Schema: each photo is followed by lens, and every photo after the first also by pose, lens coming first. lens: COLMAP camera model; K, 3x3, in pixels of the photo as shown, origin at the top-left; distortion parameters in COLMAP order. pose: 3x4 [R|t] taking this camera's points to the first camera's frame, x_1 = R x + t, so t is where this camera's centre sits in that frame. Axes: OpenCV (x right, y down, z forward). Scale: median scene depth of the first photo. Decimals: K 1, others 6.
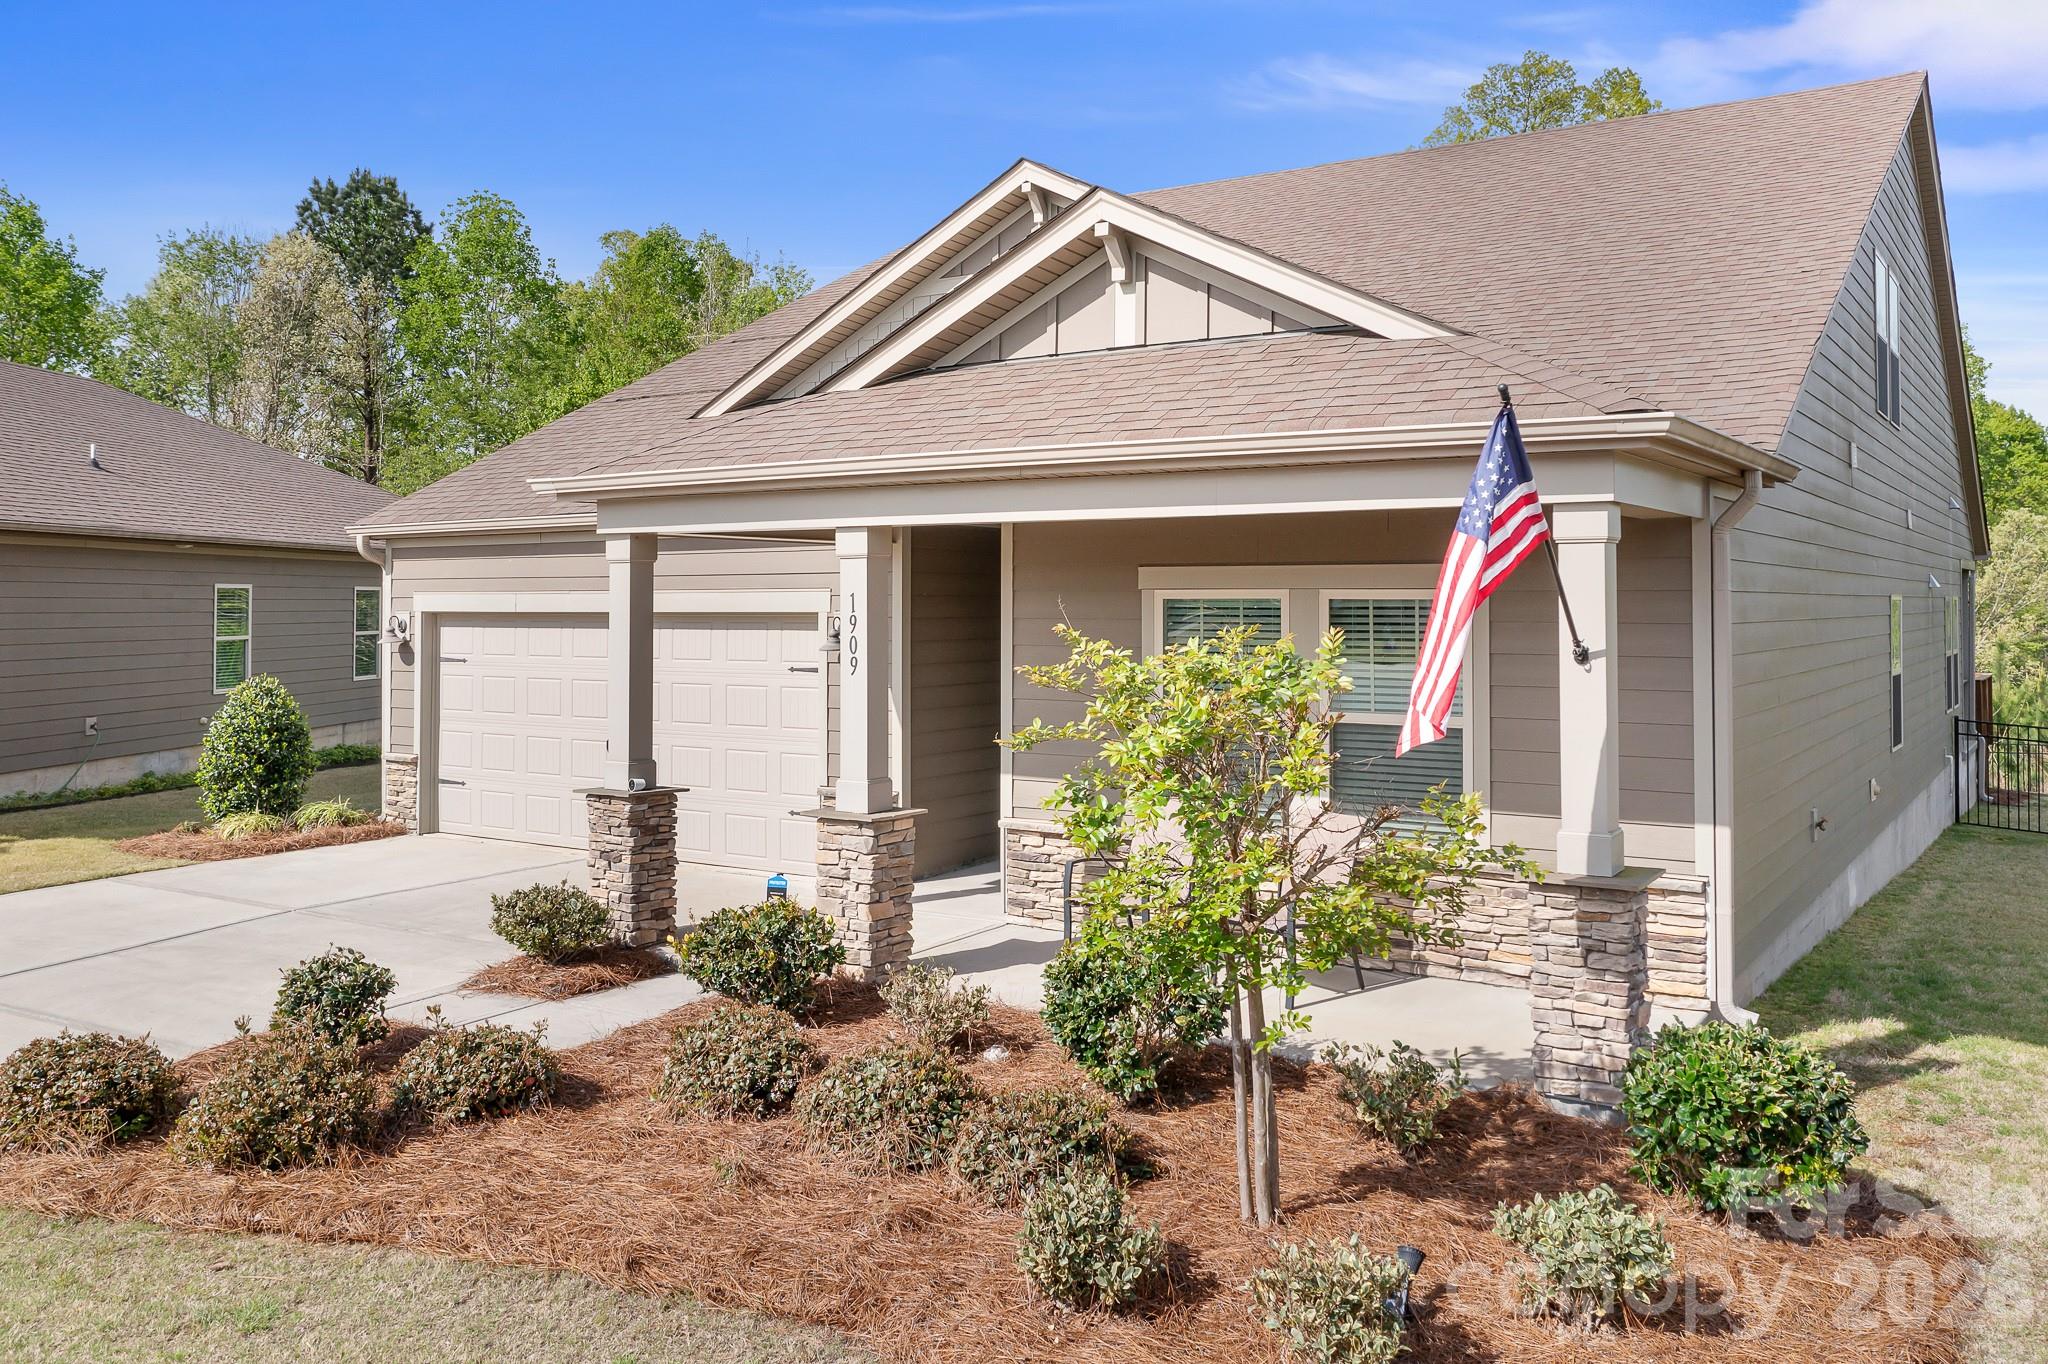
lens RADIAL K [[1638.8, 0, 1050.3], [0, 1638.8, 610.3], [0, 0, 1]] dist [0.002285, 0.000757]
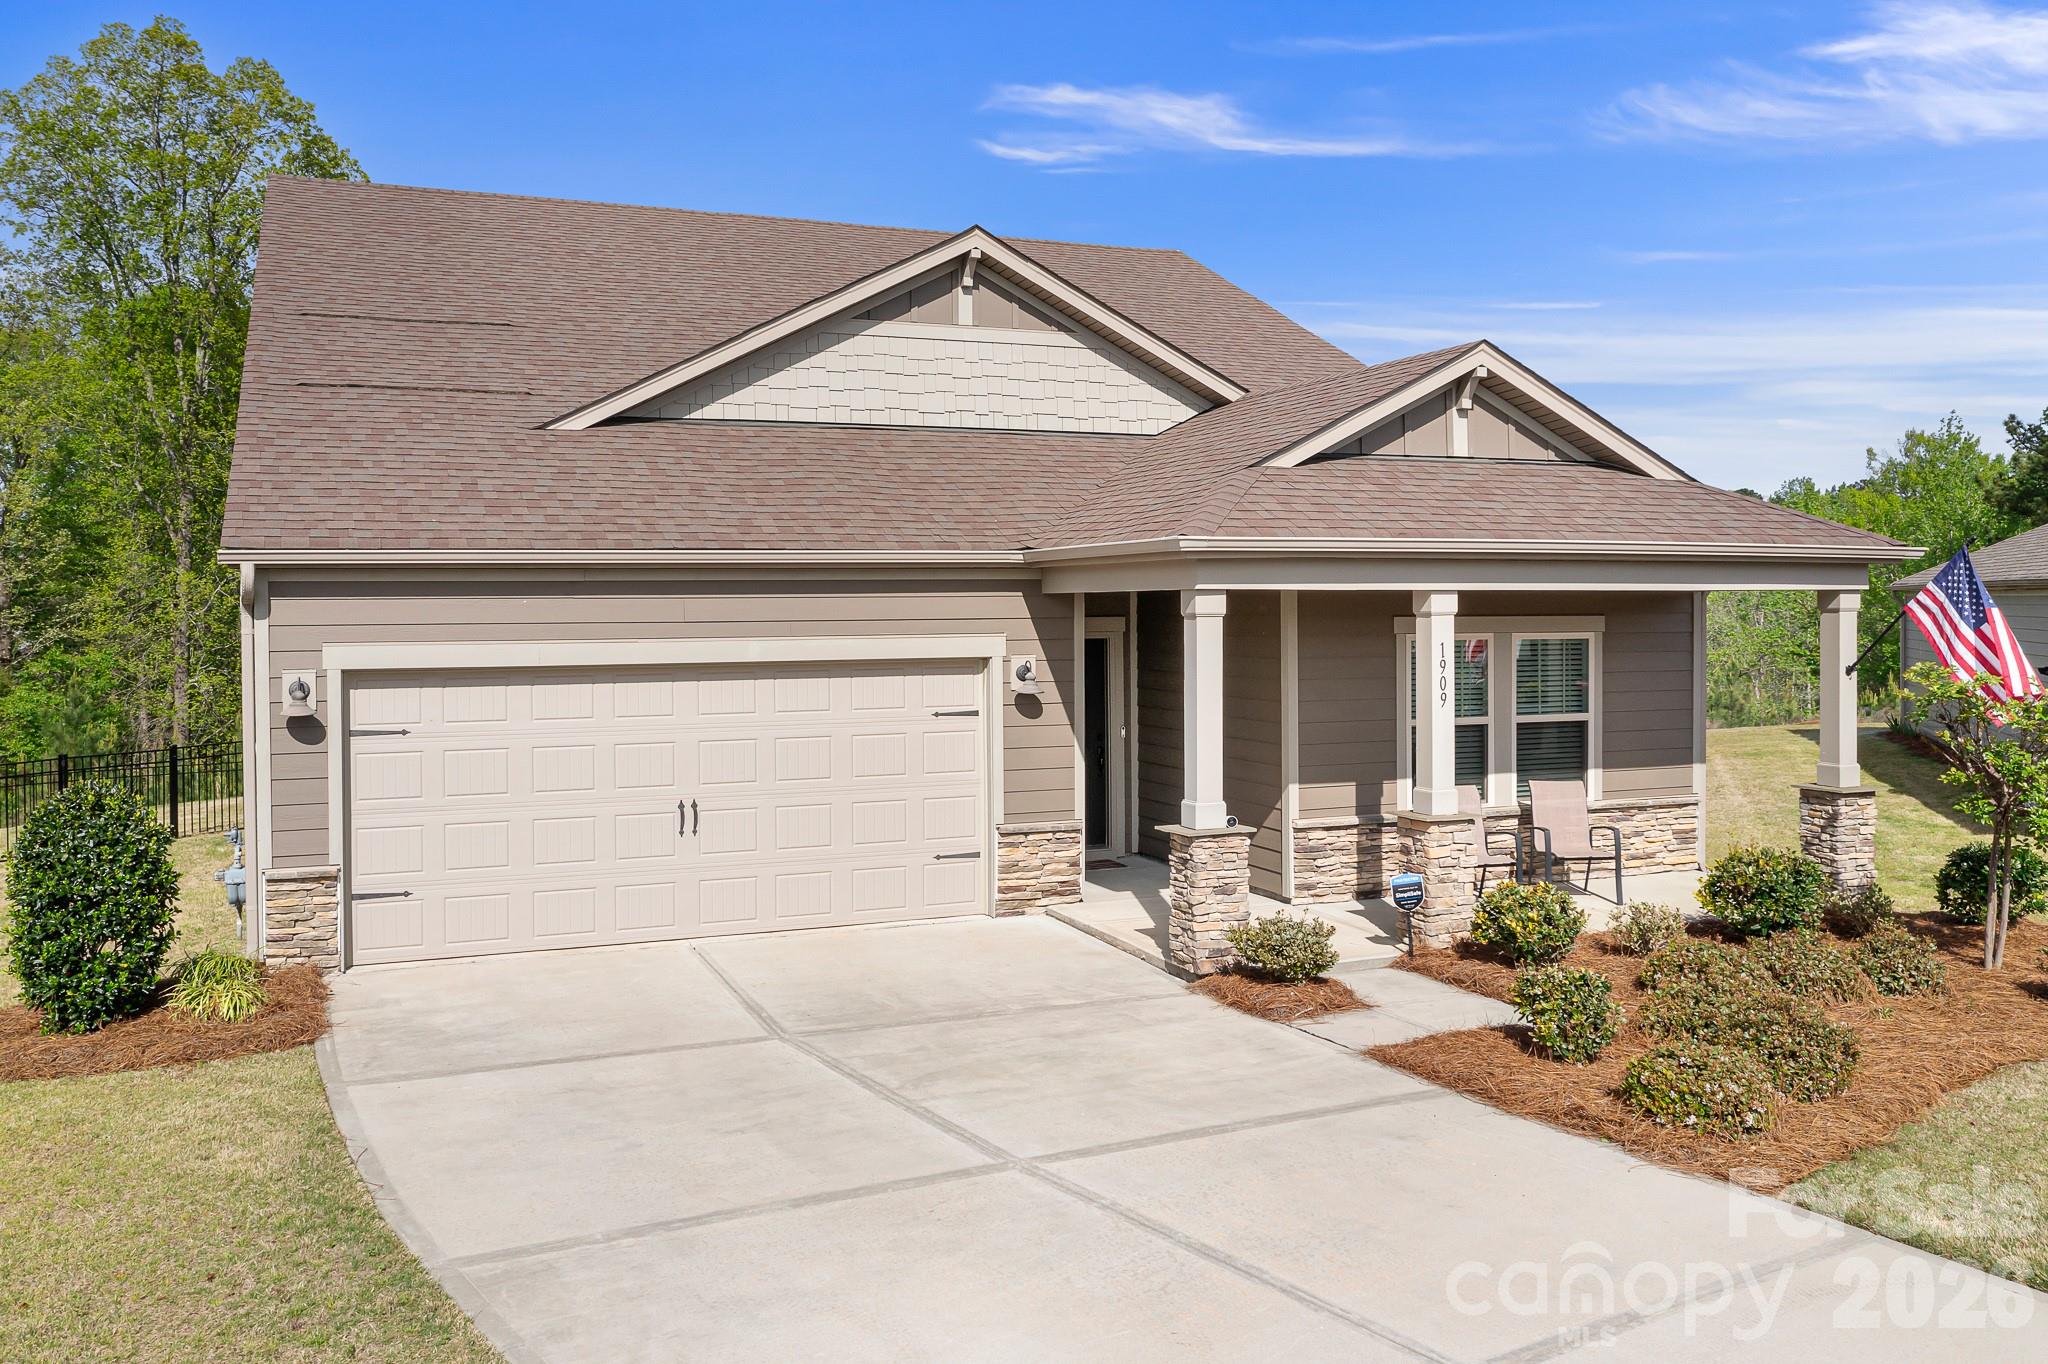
lens RADIAL K [[1638.8, 0, 1025.5], [0, 1638.8, 677.3], [0, 0, 1]] dist [0.002285, 0.000757]
pose [[0.564721, -0.039535, 0.824335, -1.056881], [0.009467, 0.999097, 0.041431, -0.030847], [-0.825228, -0.015593, 0.564585, 0.431763]]
